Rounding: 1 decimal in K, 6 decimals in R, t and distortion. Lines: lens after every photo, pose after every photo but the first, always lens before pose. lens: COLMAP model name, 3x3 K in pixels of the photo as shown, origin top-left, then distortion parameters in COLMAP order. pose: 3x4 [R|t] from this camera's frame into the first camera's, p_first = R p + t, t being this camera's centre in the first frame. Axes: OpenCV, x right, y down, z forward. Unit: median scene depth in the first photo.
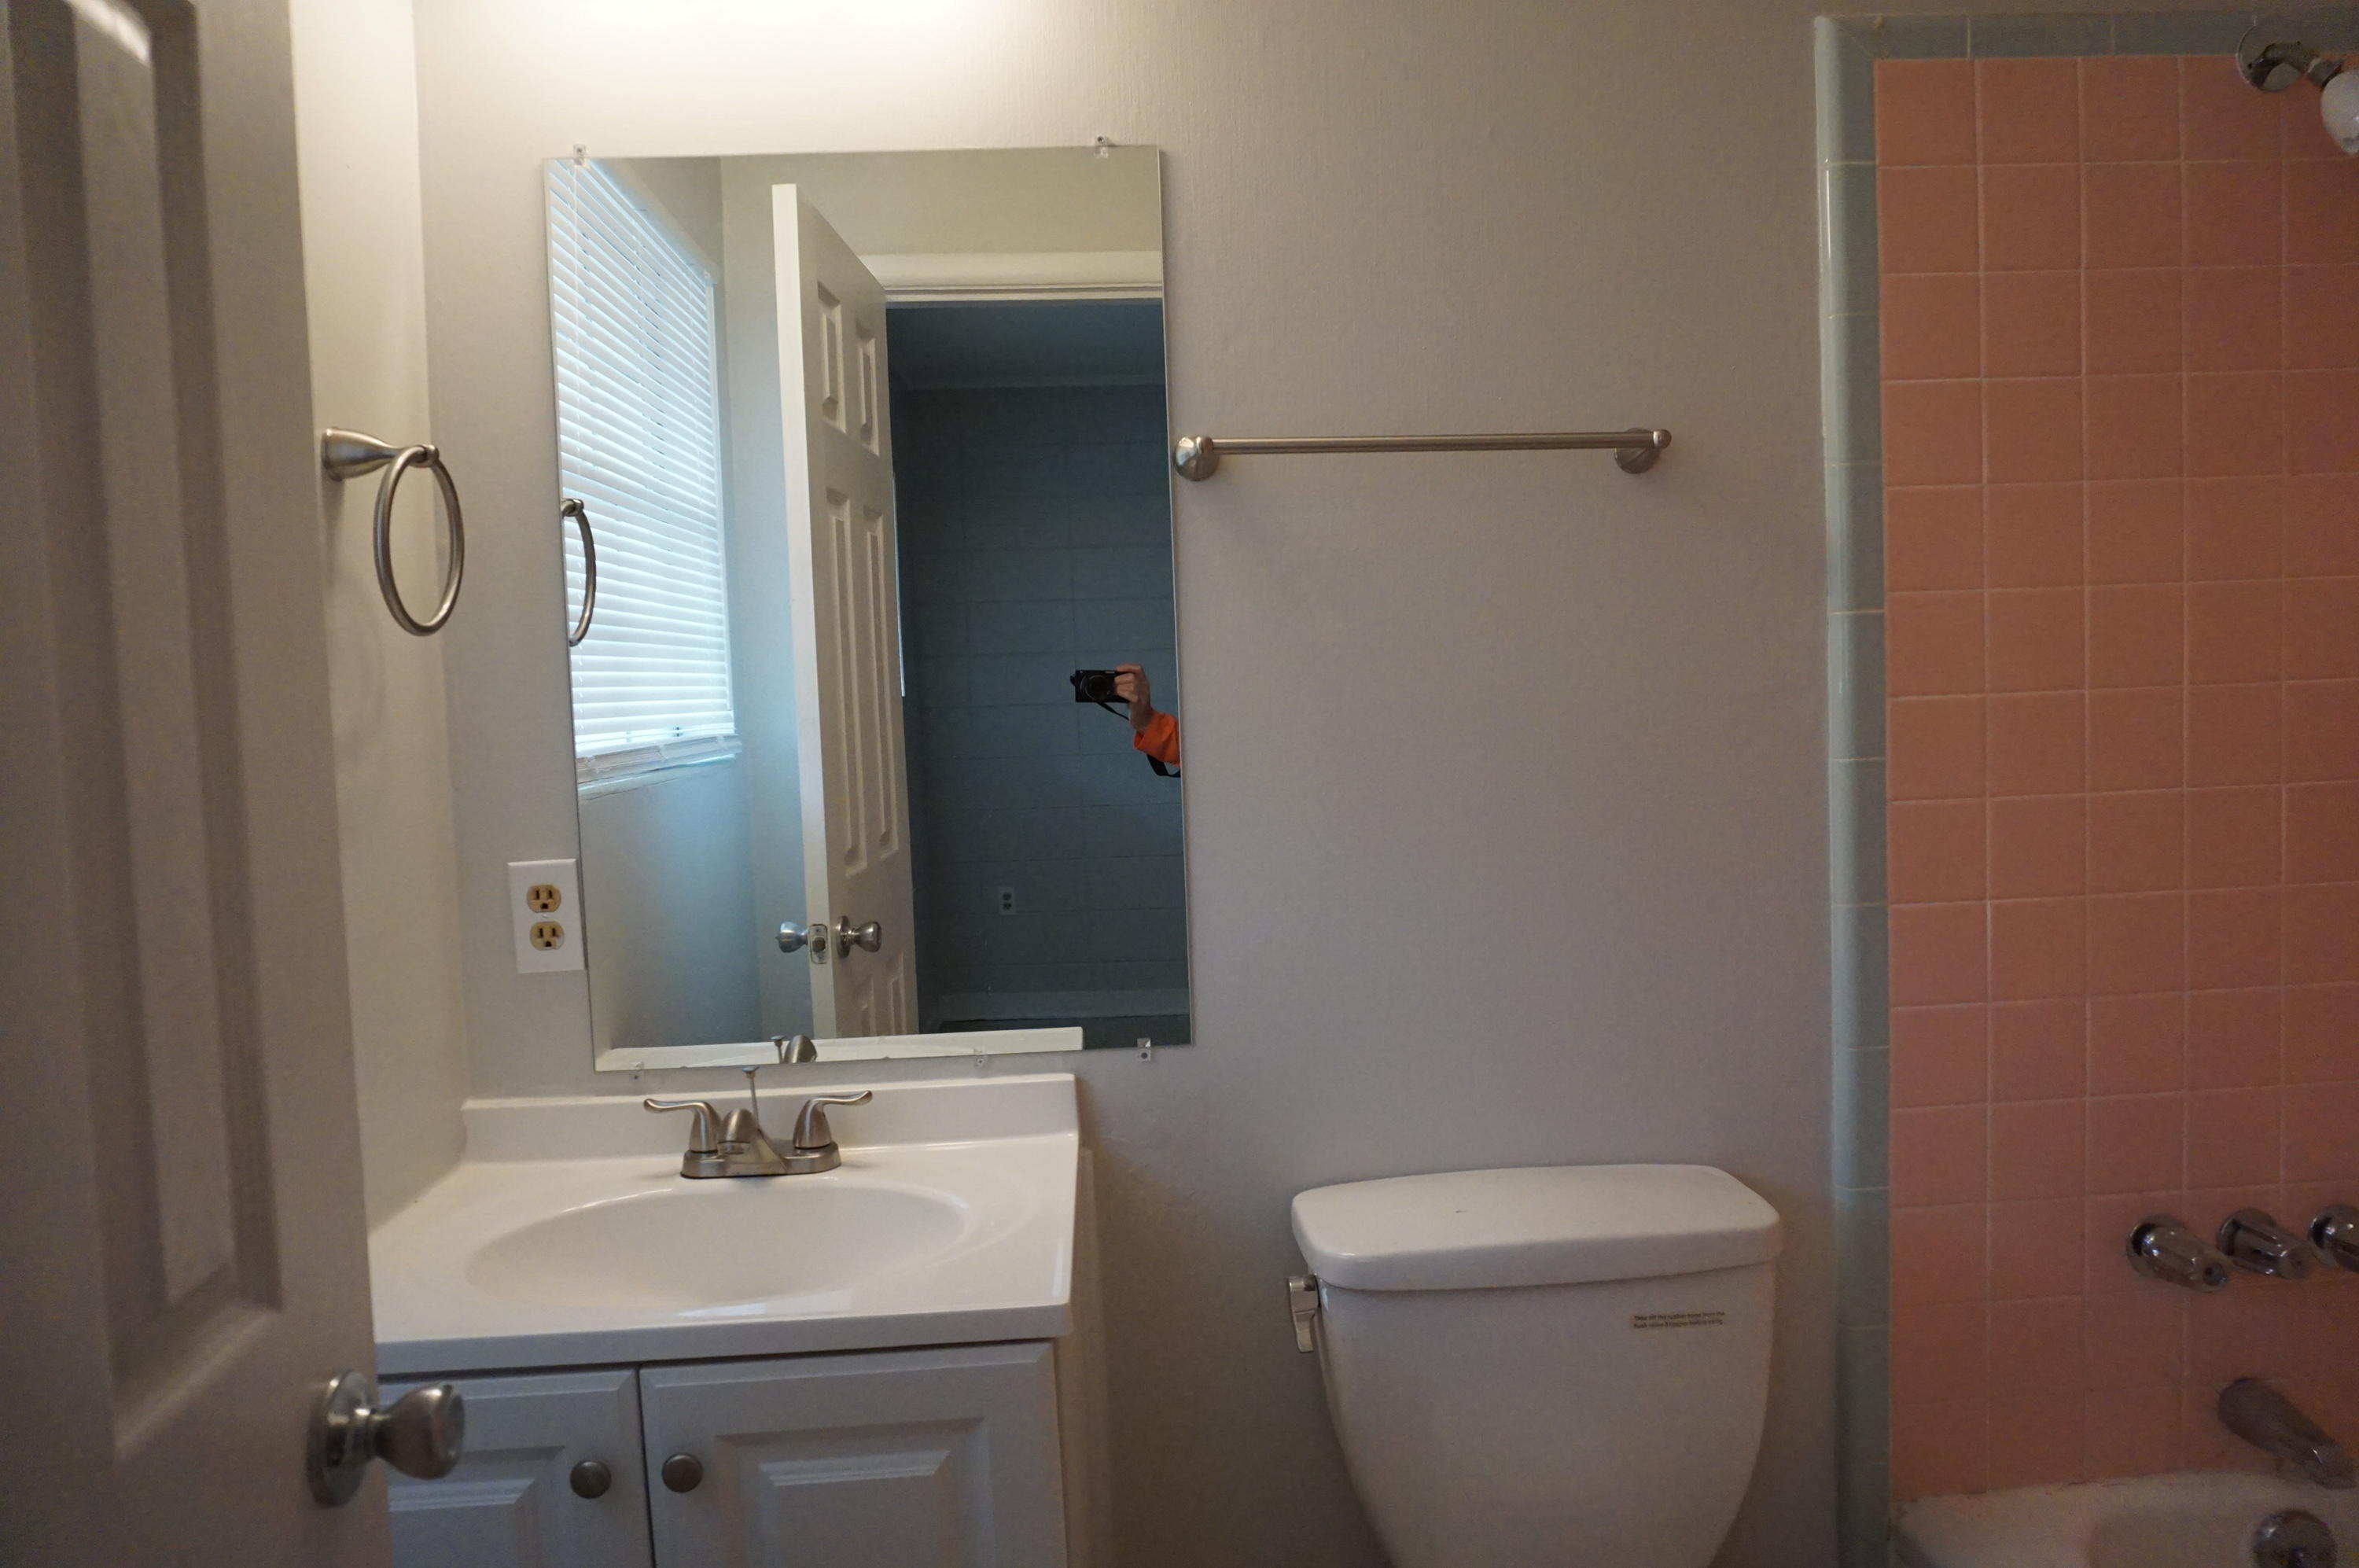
lens RADIAL K [[1554.6, 0, 1179.5], [0, 1554.6, 784.0], [0, 0, 1]] dist [-0.071789, 0.036454]
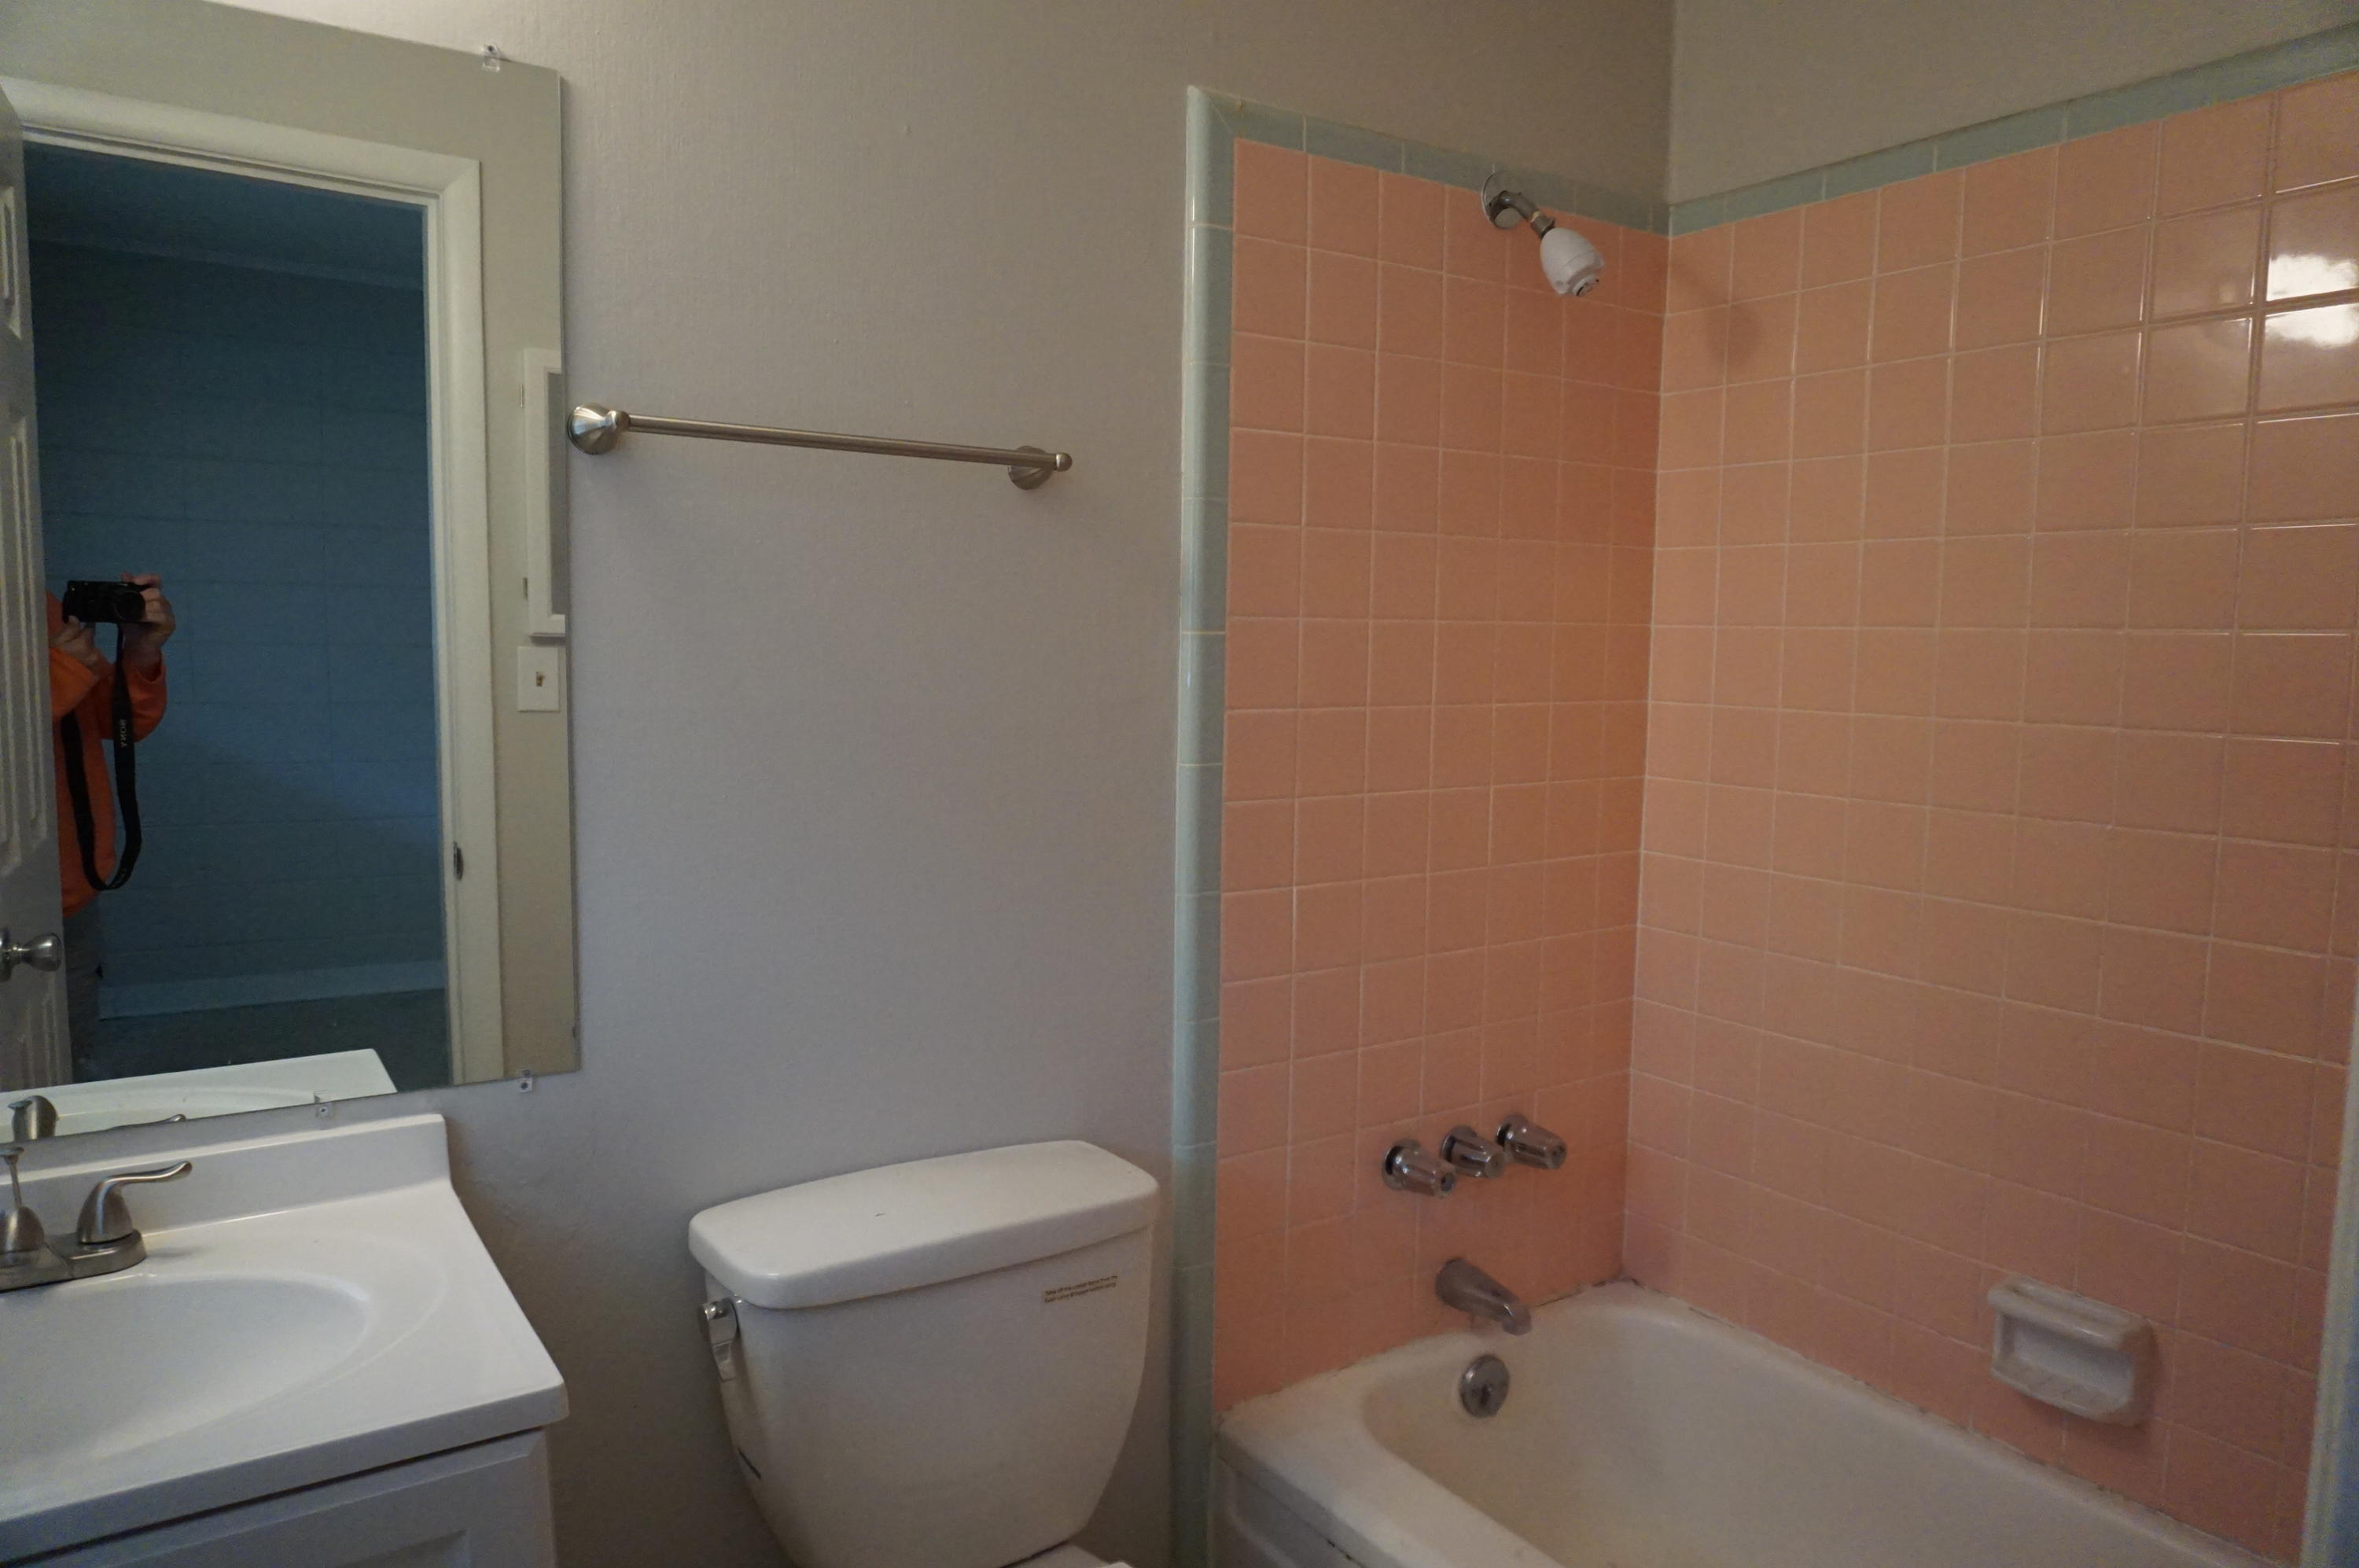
lens RADIAL K [[1554.6, 0, 1179.5], [0, 1554.6, 784.0], [0, 0, 1]] dist [-0.071789, 0.036454]
pose [[0.850440, 0.001750, 0.526069, -0.168007], [-0.020194, 0.999366, 0.029322, -0.034926], [-0.525684, -0.035560, 0.849936, 0.046019]]
